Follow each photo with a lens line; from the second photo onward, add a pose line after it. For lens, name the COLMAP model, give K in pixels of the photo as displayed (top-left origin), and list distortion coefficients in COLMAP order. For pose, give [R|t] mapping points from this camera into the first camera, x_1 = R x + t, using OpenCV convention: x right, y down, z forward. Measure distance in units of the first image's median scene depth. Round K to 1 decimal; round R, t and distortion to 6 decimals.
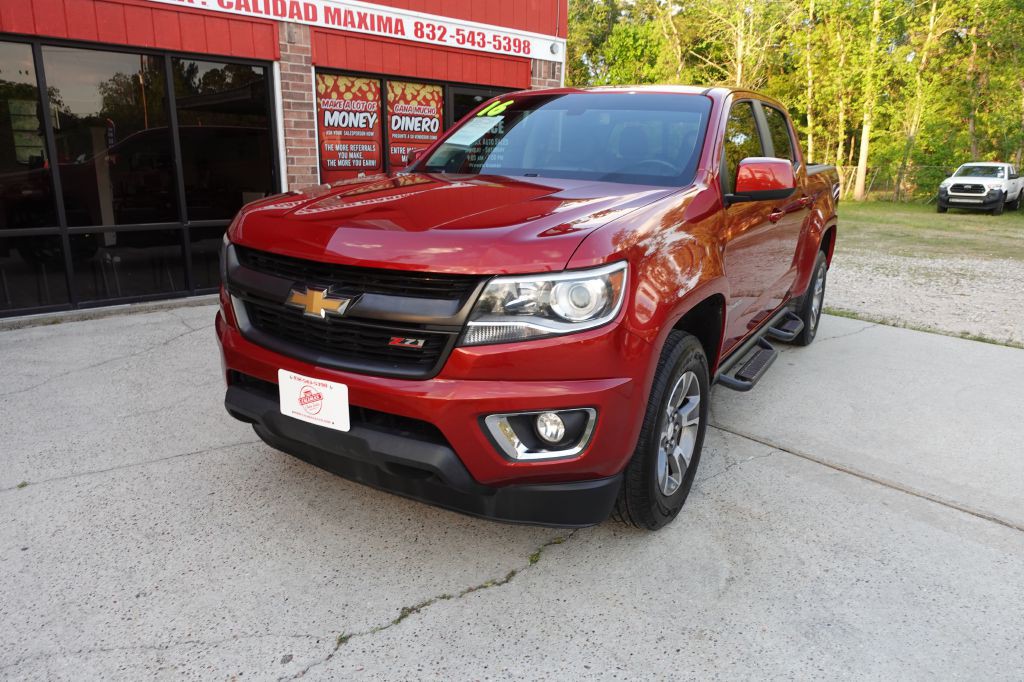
lens RADIAL K [[706.1, 0, 513.0], [0, 706.1, 340.2], [0, 0, 1]] dist [0.000886, -0.002756]
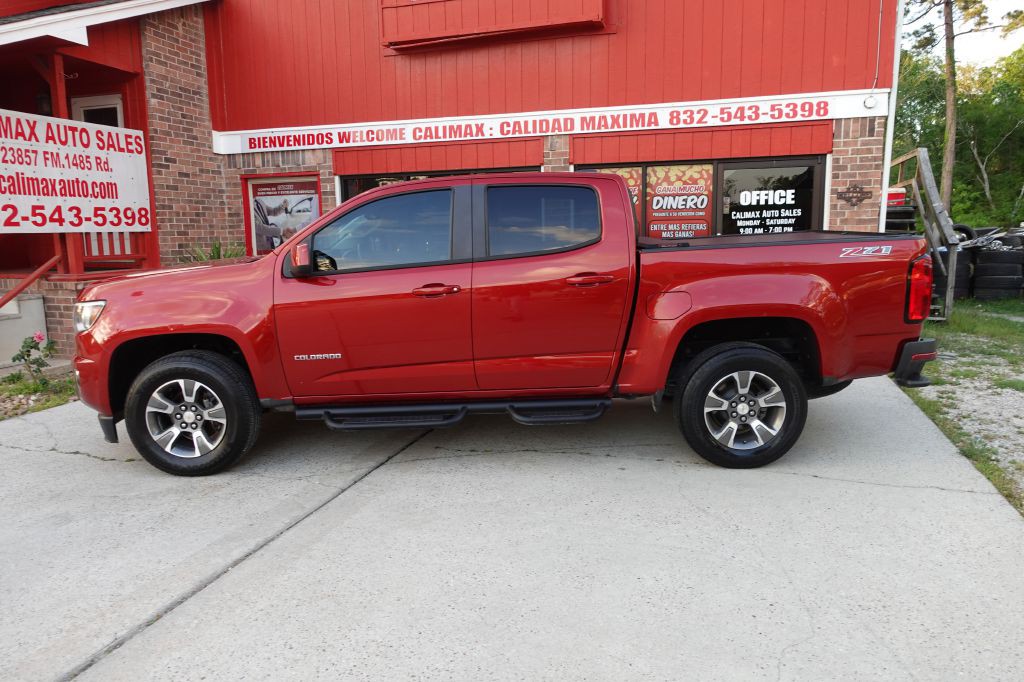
lens RADIAL K [[706.1, 0, 512.3], [0, 706.1, 340.5], [0, 0, 1]] dist [0.000886, -0.002756]
pose [[0.505975, 0.106783, -0.855913, 0.725578], [-0.187511, 0.982193, 0.011690, -0.072391], [0.841920, 0.154579, 0.516988, 0.291905]]
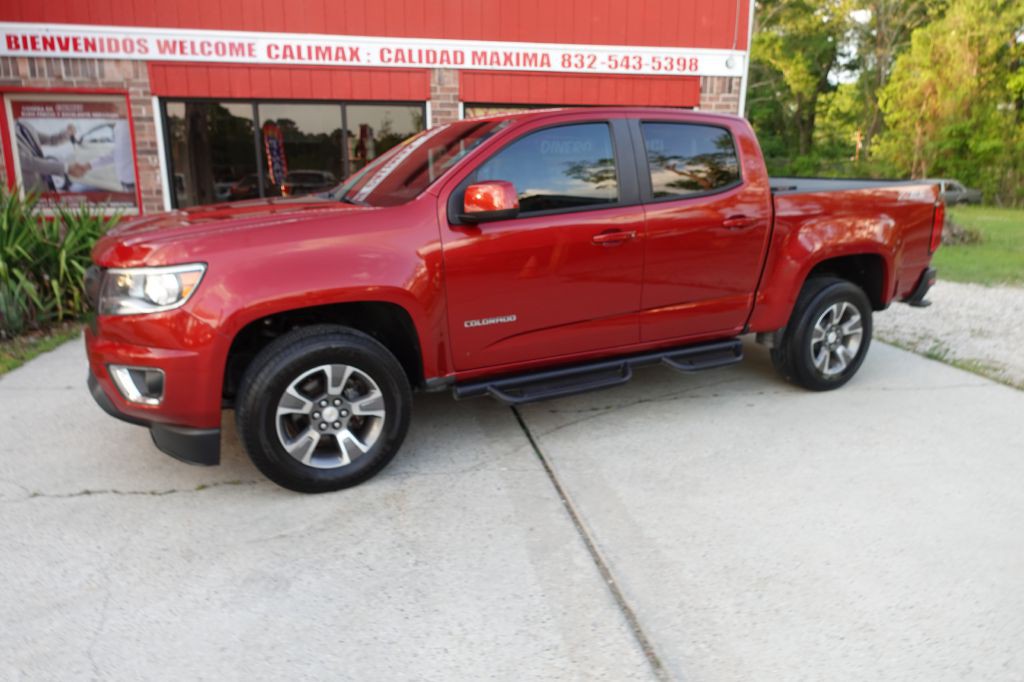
lens RADIAL K [[706.1, 0, 512.8], [0, 706.1, 336.6], [0, 0, 1]] dist [0.000886, -0.002756]
pose [[0.852510, 0.101596, -0.512742, 0.407576], [-0.115471, 0.993299, 0.004827, -0.015296], [0.509797, 0.055092, 0.858529, 0.052476]]
